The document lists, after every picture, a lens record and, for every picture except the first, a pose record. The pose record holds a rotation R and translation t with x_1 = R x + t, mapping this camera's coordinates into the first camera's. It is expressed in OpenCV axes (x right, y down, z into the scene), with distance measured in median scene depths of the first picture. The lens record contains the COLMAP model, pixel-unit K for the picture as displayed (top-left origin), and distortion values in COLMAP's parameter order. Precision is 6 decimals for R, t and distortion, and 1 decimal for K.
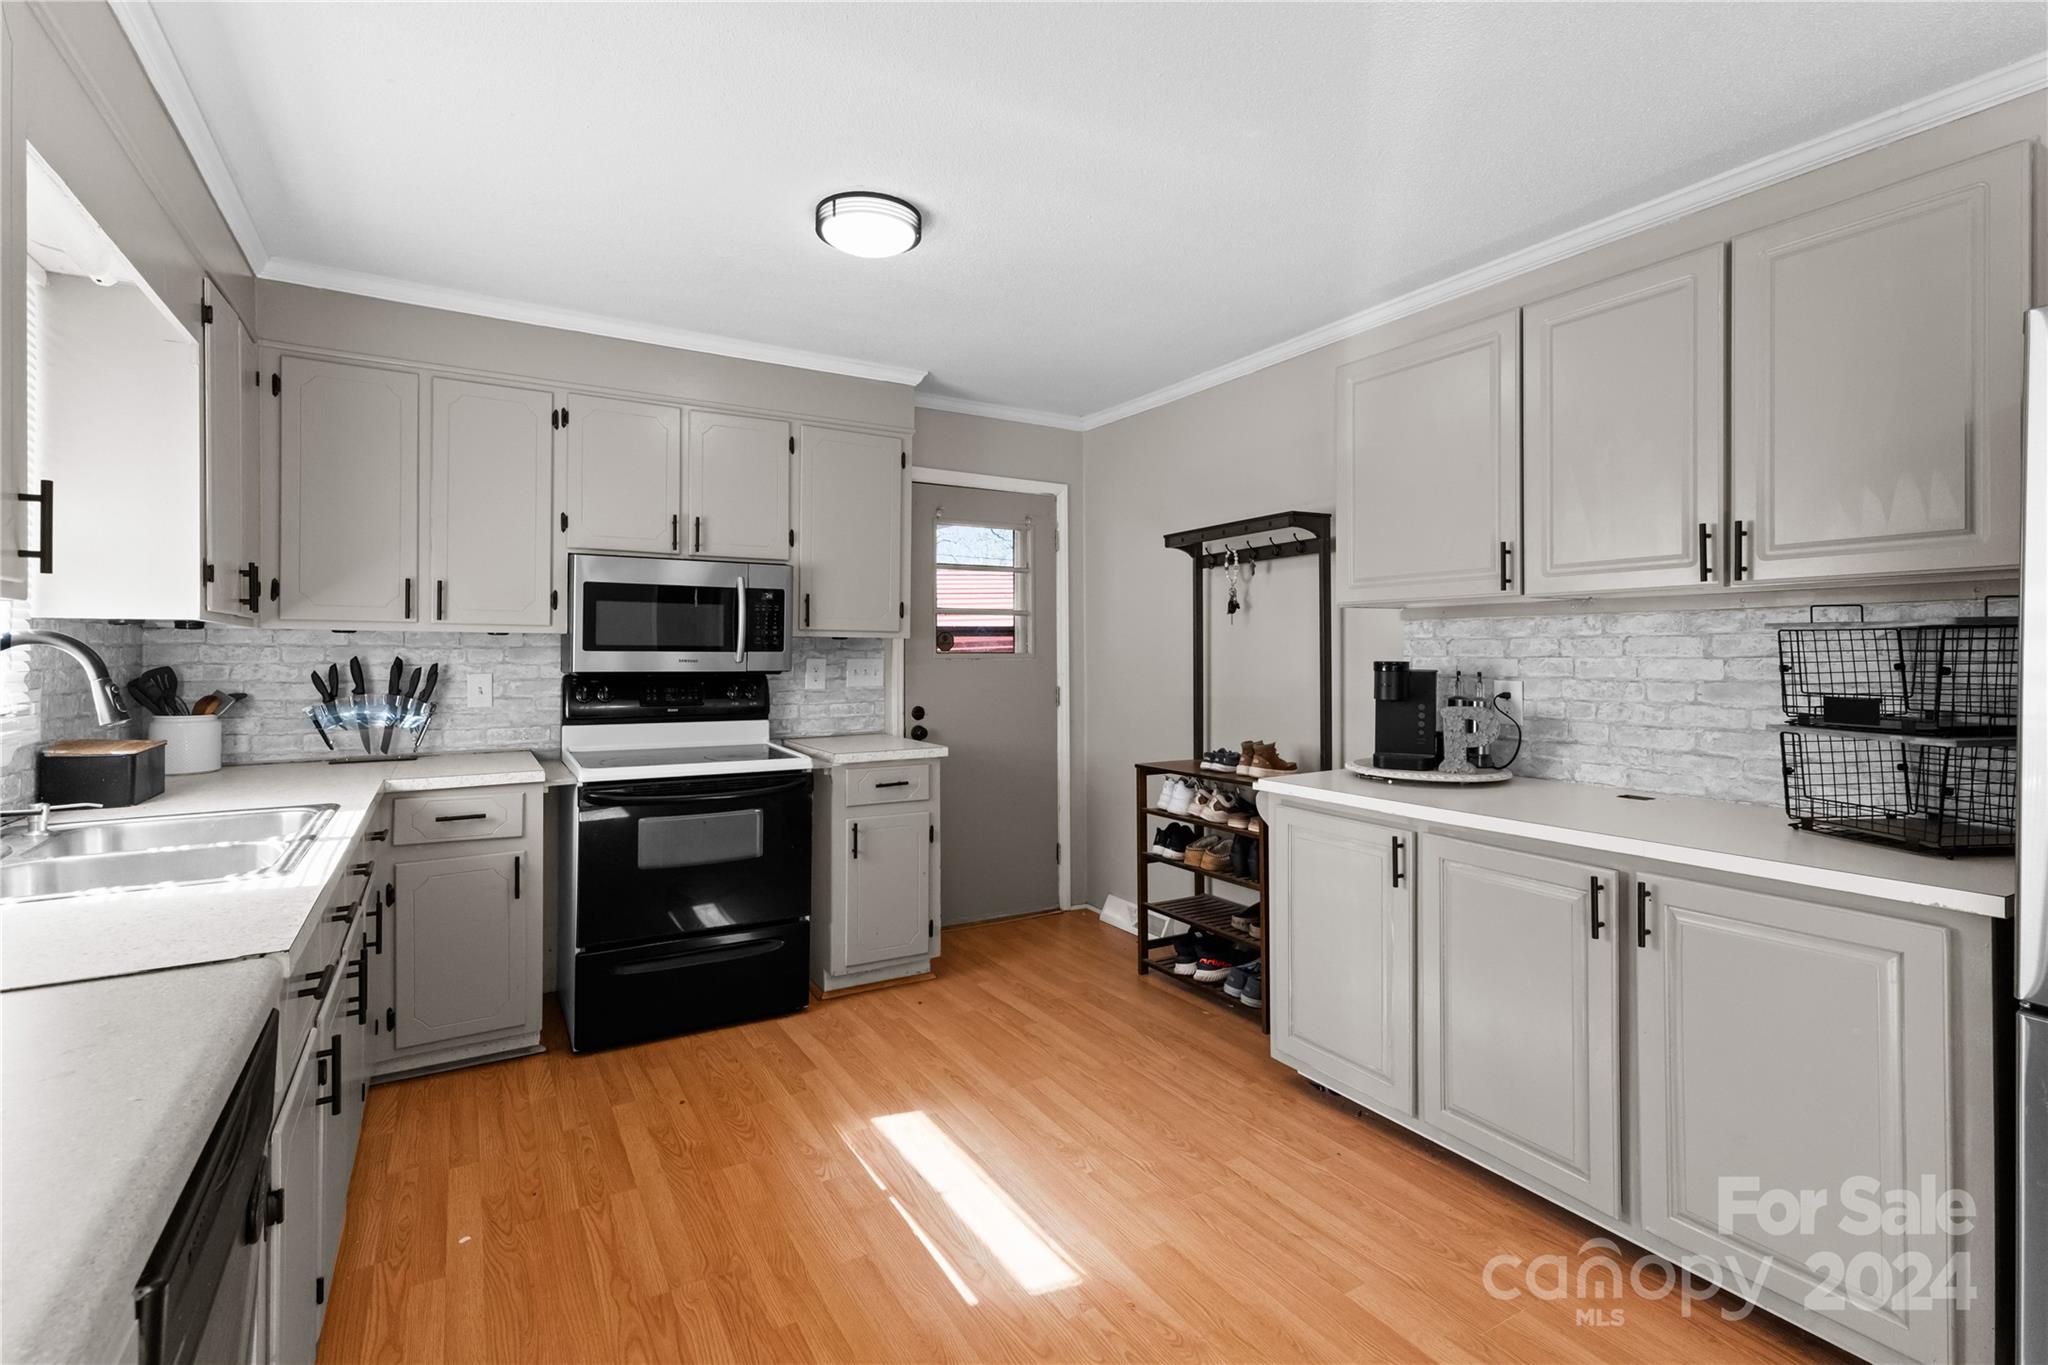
lens RADIAL K [[912.3, 0, 1003.9], [0, 912.3, 643.6], [0, 0, 1]] dist [0.015839, 0.000533]
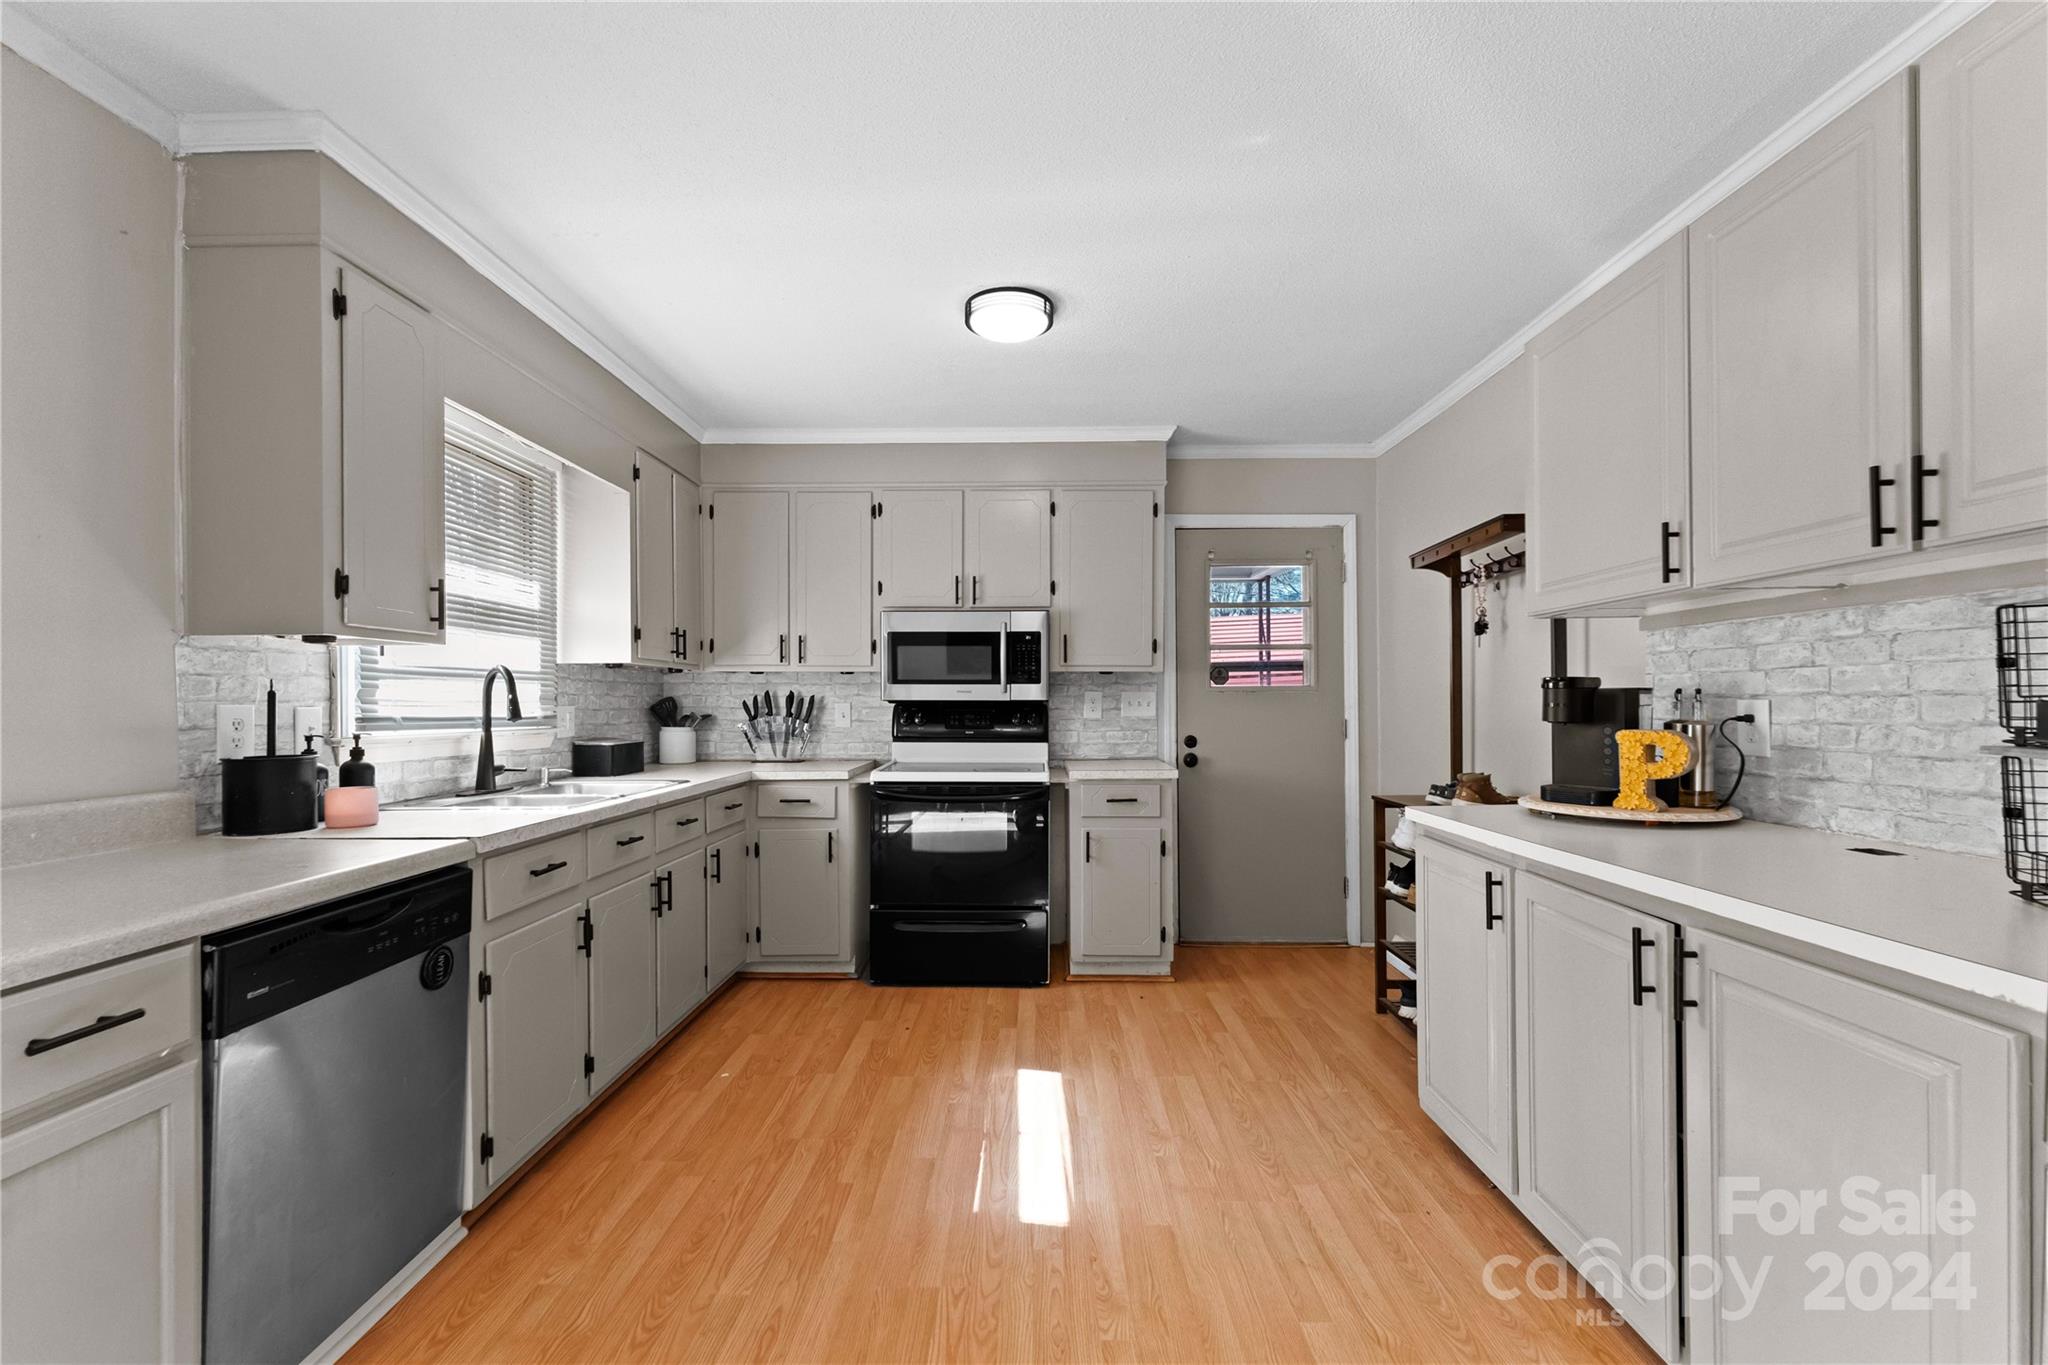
lens RADIAL K [[840.4, 0, 1024.2], [0, 840.4, 698.9], [0, 0, 1]] dist [0.014075, -0.000679]
pose [[0.860553, -0.006729, -0.509317, 0.369656], [0.009914, 0.999945, 0.003540, 0.029868], [0.509265, -0.008096, 0.860572, 0.060000]]
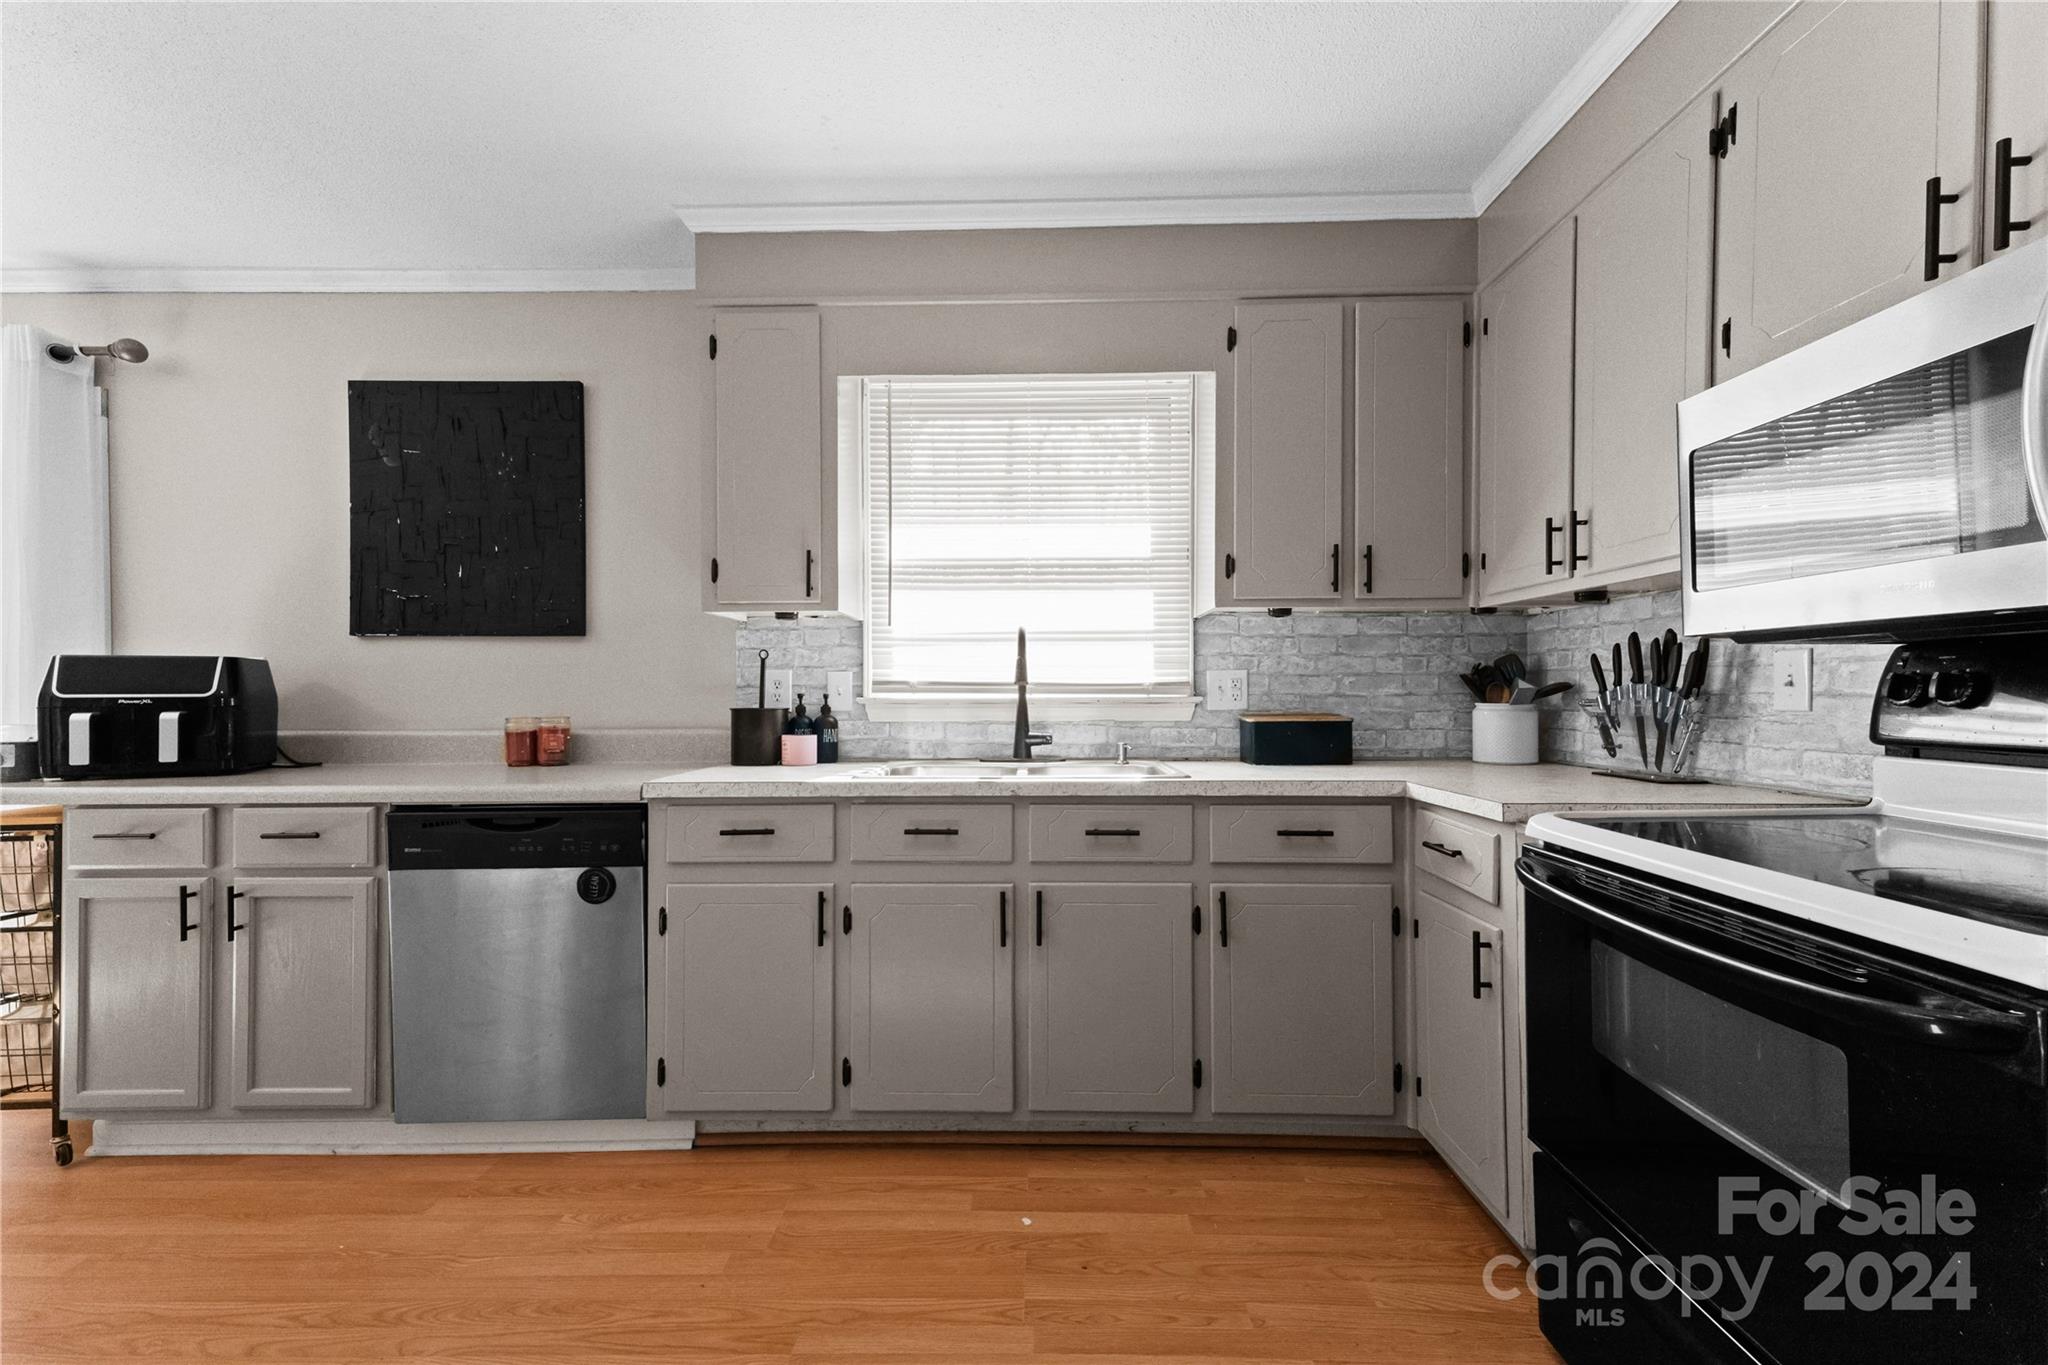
lens RADIAL K [[840.4, 0, 1030.4], [0, 840.4, 694.4], [0, 0, 1]] dist [0.014075, -0.000679]
pose [[-0.501084, -0.002310, -0.865395, 0.130965], [0.012780, 0.999868, -0.010069, 0.070570], [0.865304, -0.016105, -0.500989, 1.031357]]
